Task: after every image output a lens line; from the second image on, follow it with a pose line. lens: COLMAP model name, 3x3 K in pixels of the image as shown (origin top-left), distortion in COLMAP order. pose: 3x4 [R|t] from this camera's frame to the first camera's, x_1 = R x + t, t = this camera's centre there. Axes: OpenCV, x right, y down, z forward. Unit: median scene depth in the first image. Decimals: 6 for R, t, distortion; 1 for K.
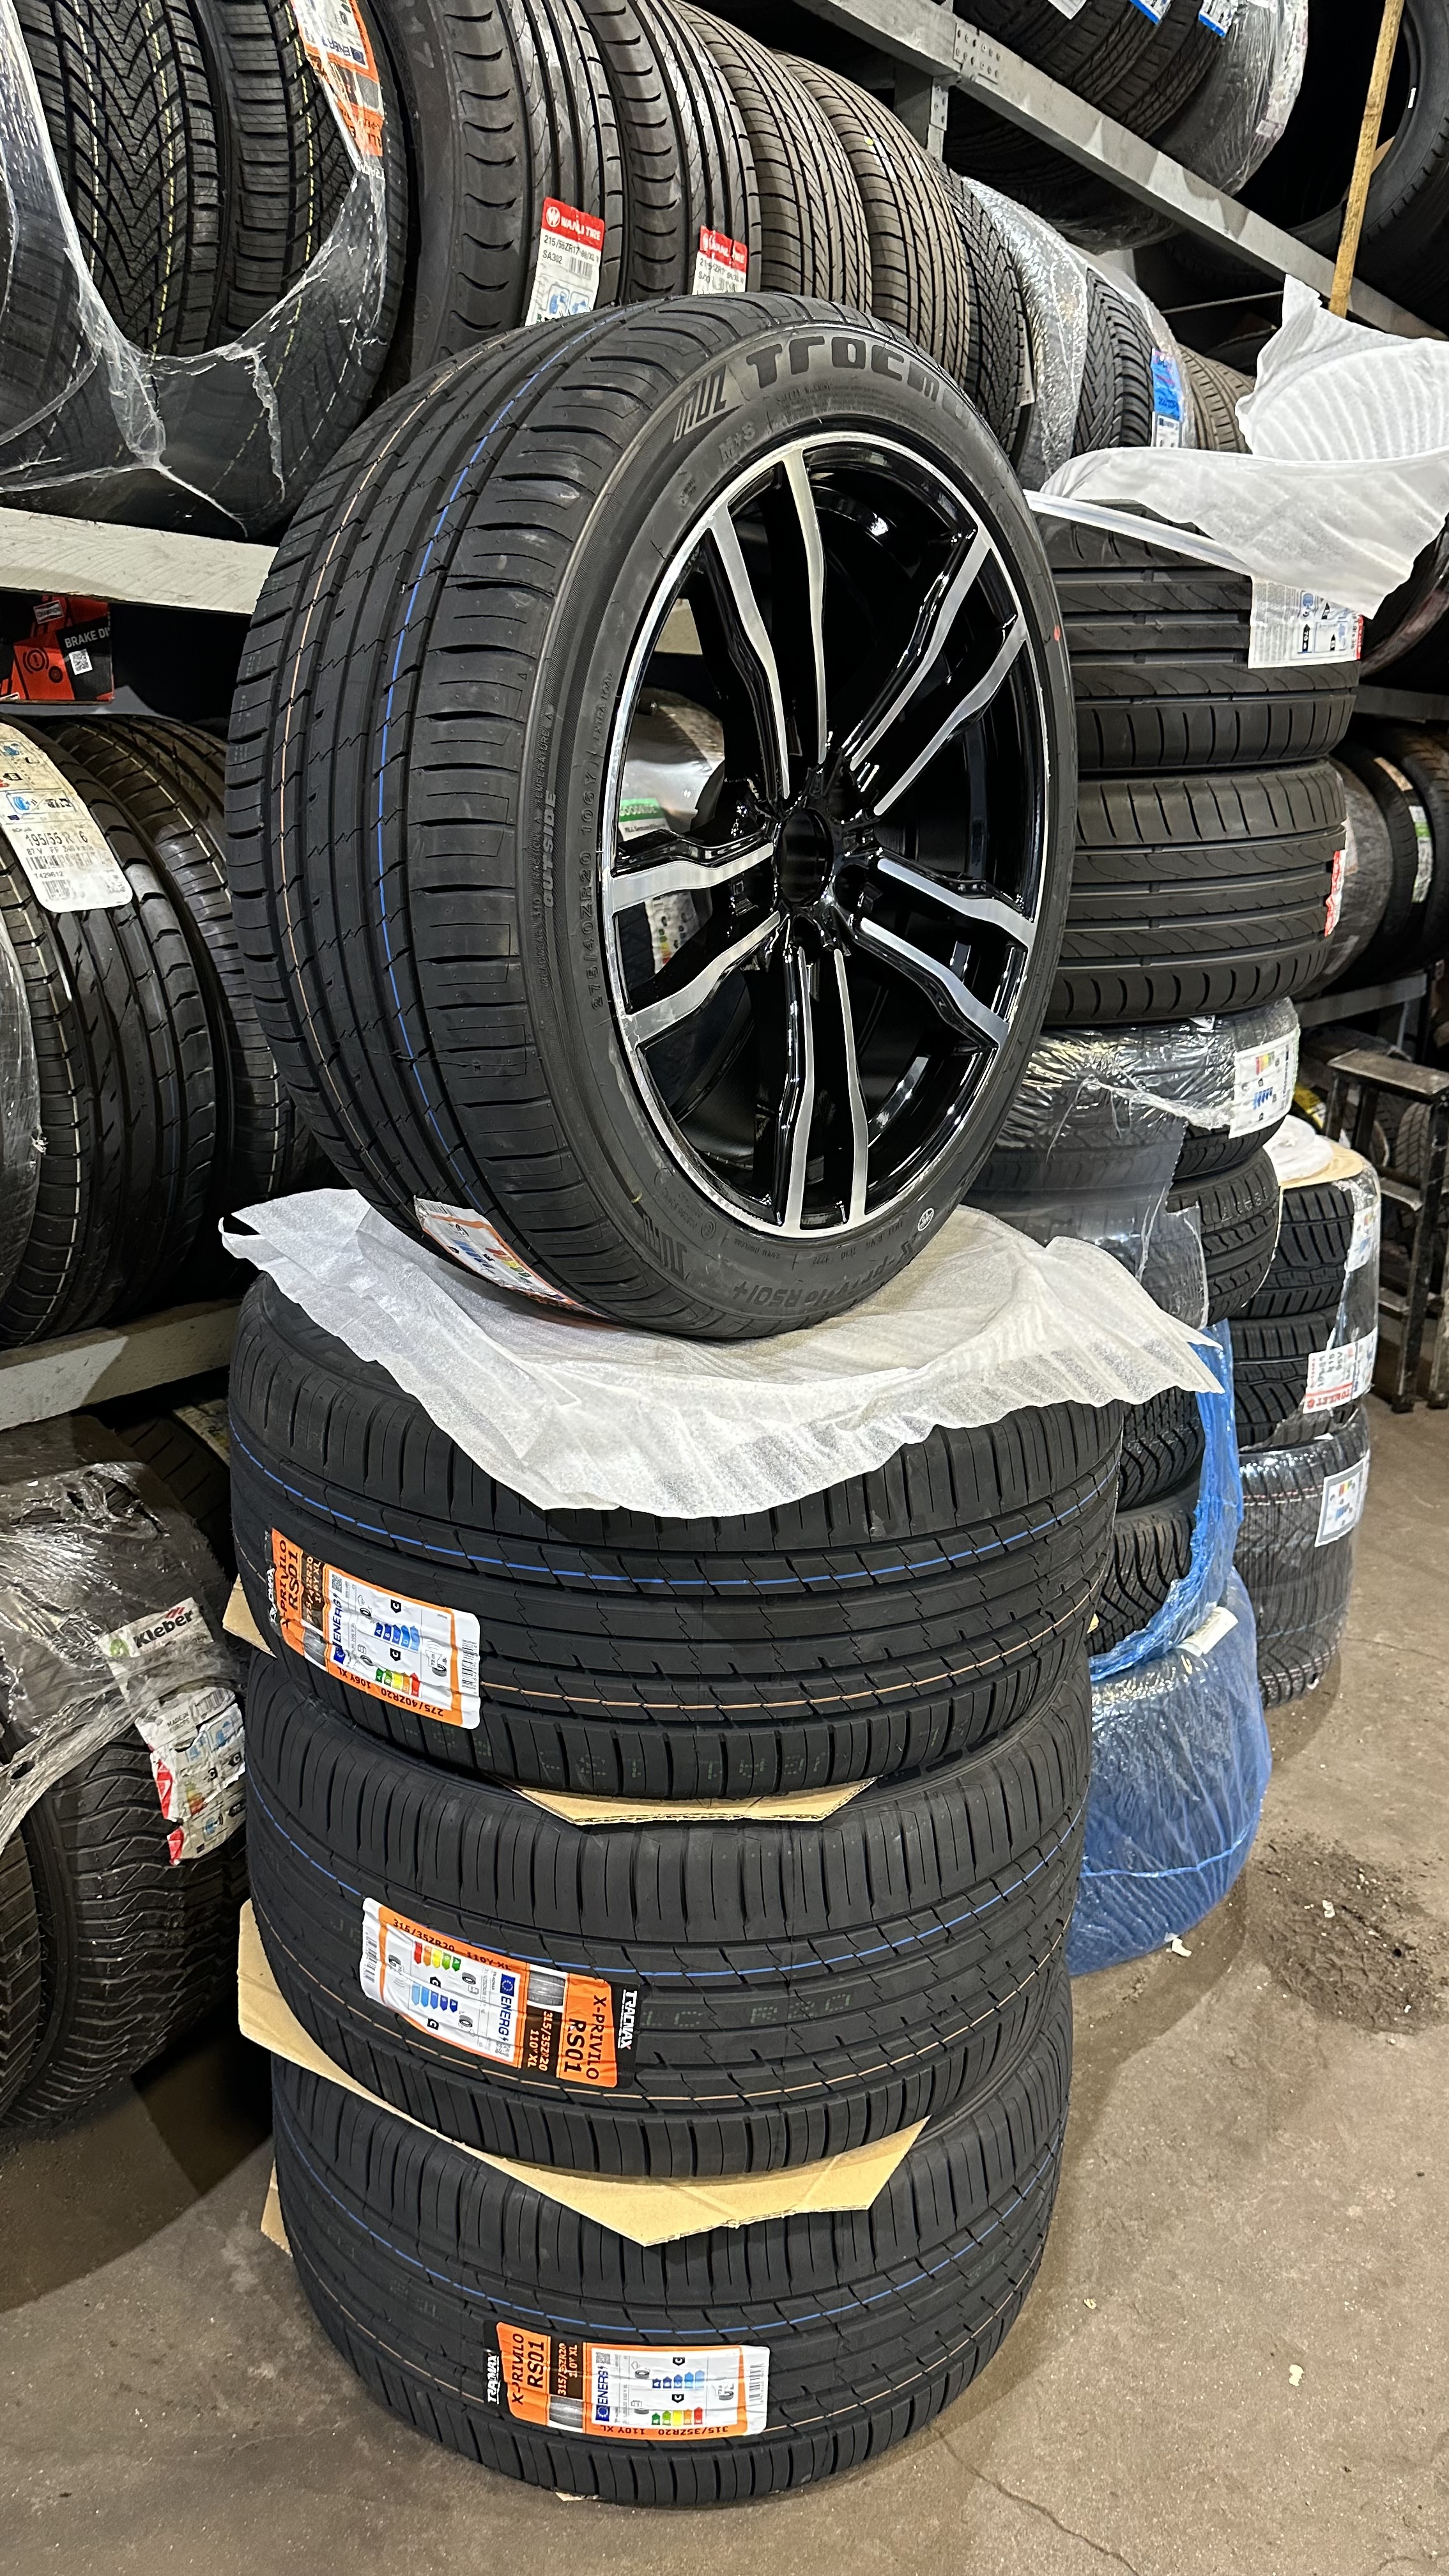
lens RADIAL K [[1824.6, 0, 717.0], [0, 1824.6, 1301.2], [0, 0, 1]] dist [0.023321, -0.040299]
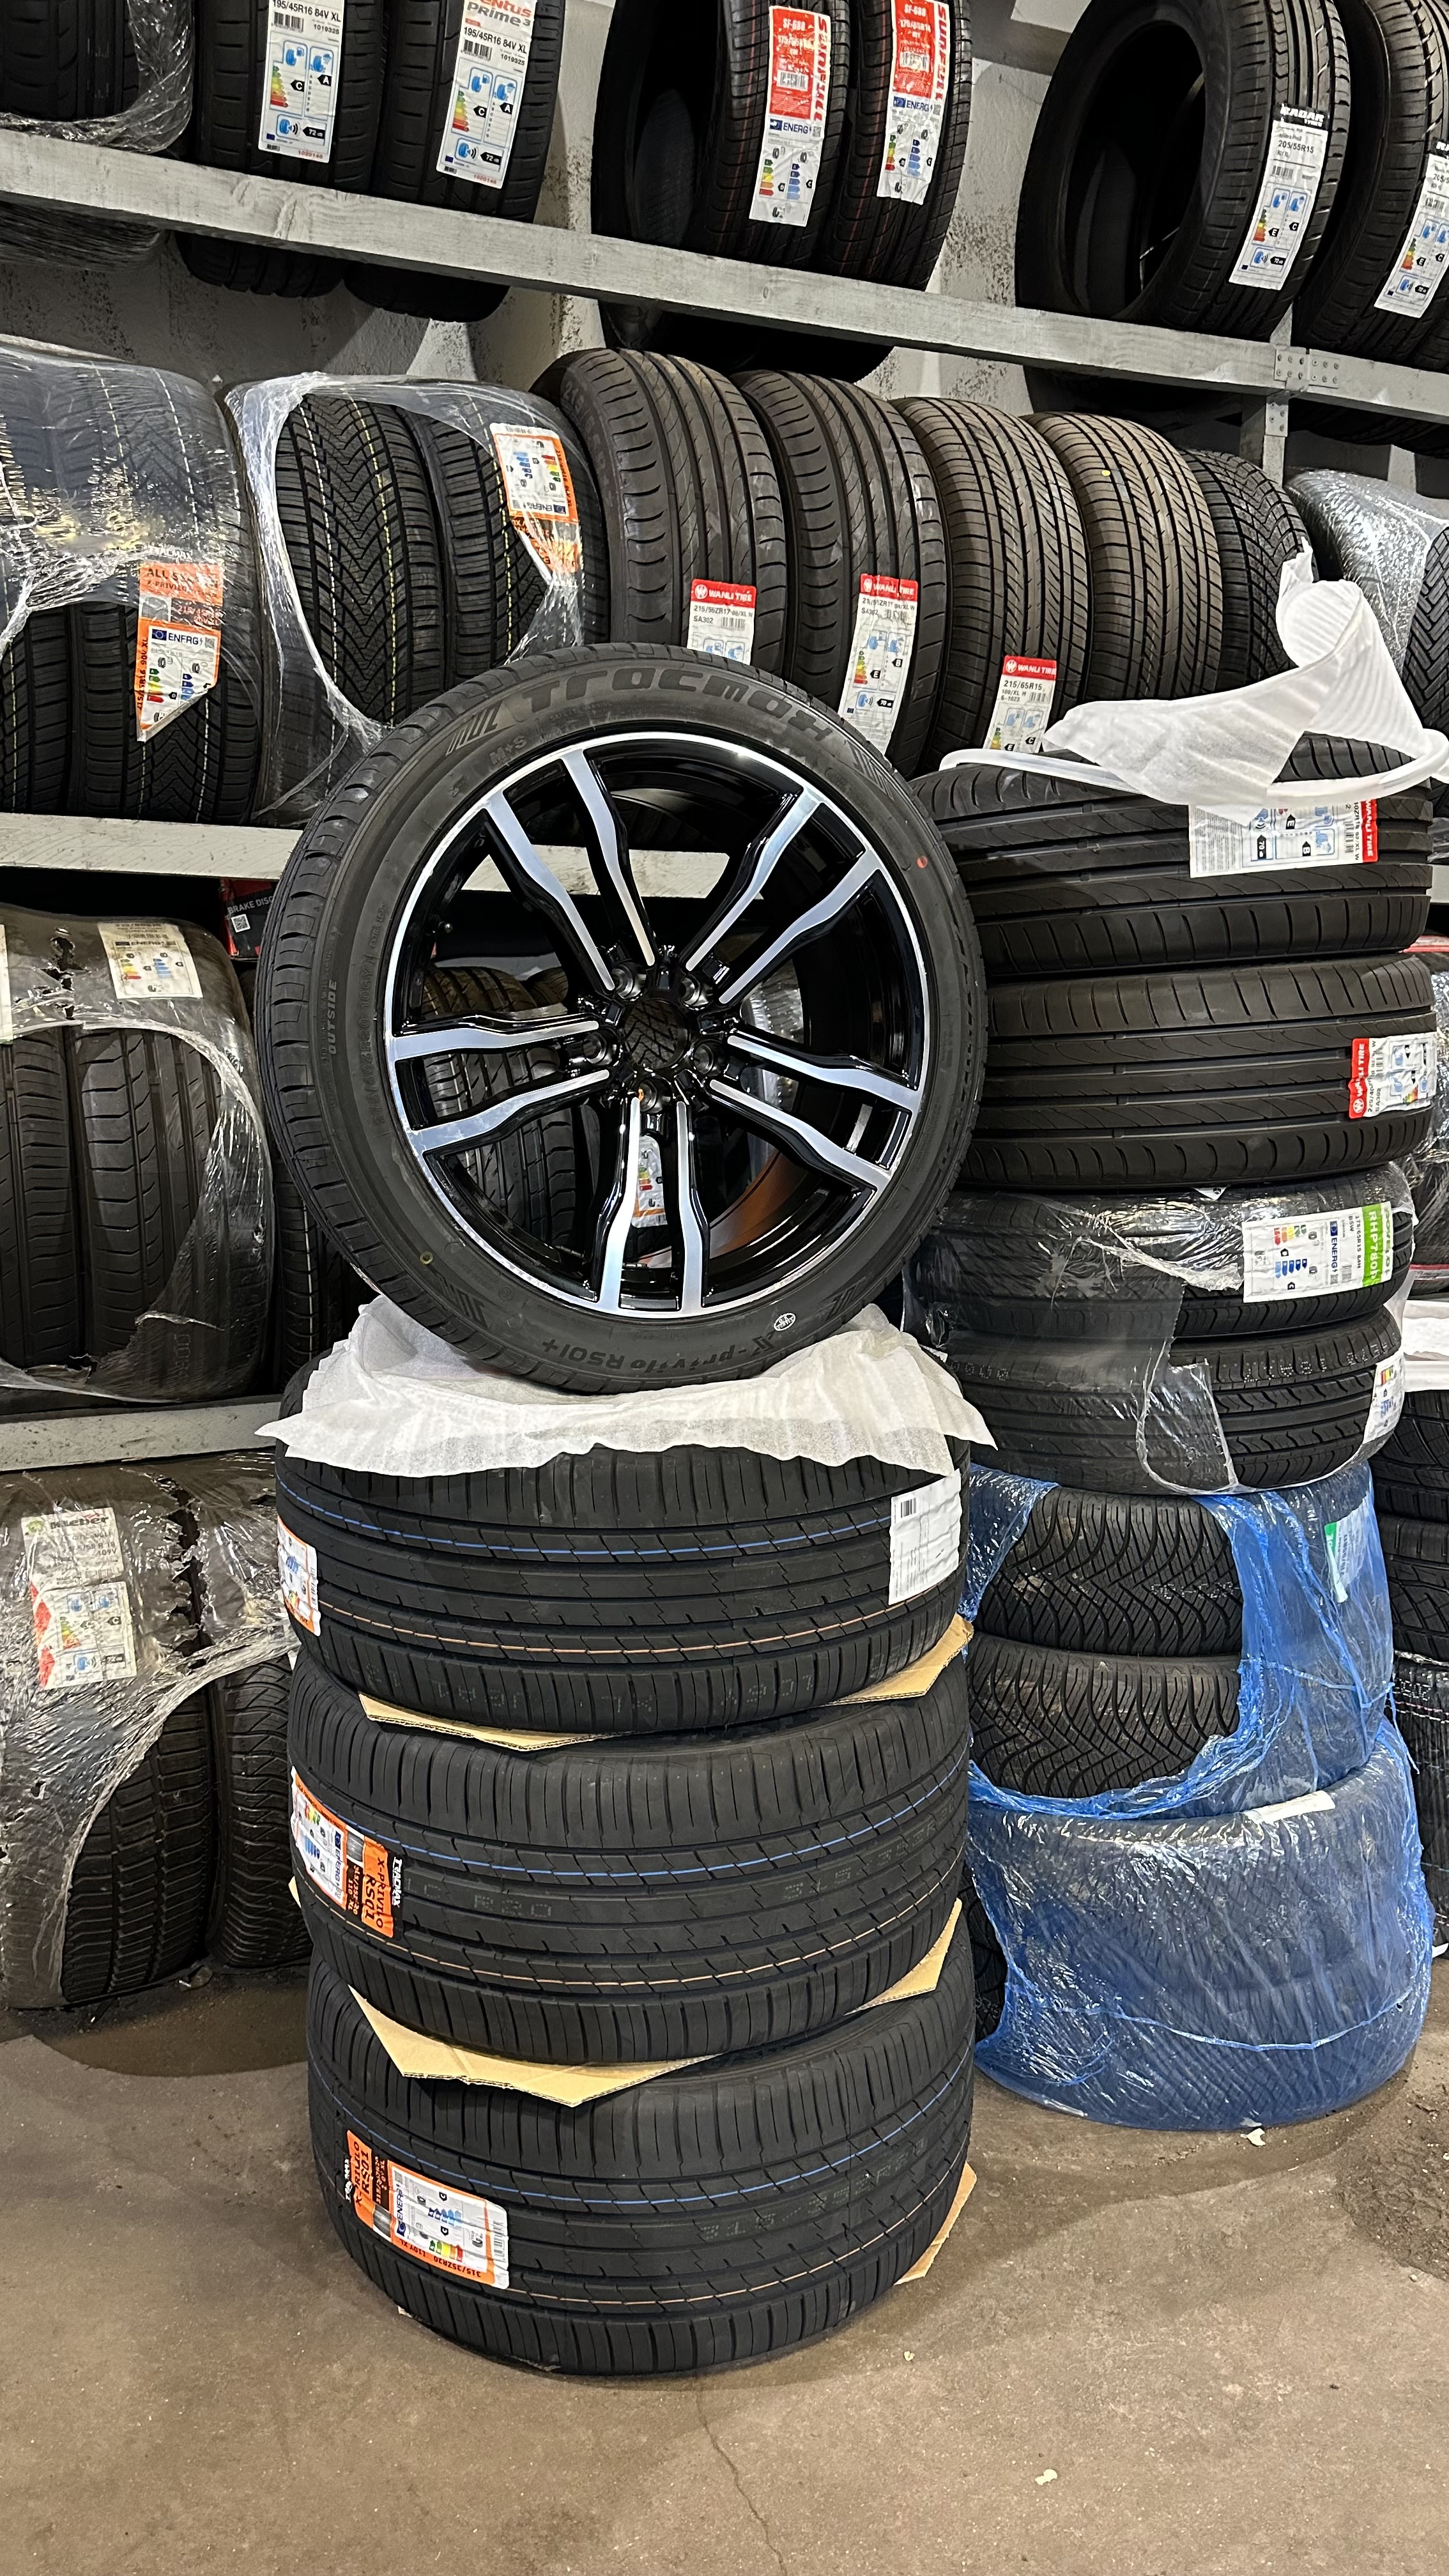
lens RADIAL K [[1824.6, 0, 719.5], [0, 1824.6, 1289.5], [0, 0, 1]] dist [0.023321, -0.040299]
pose [[0.859667, 0.049569, -0.508444, 0.722624], [-0.124943, 0.985456, -0.115178, 0.082814], [0.495340, 0.162542, 0.853357, -0.077720]]
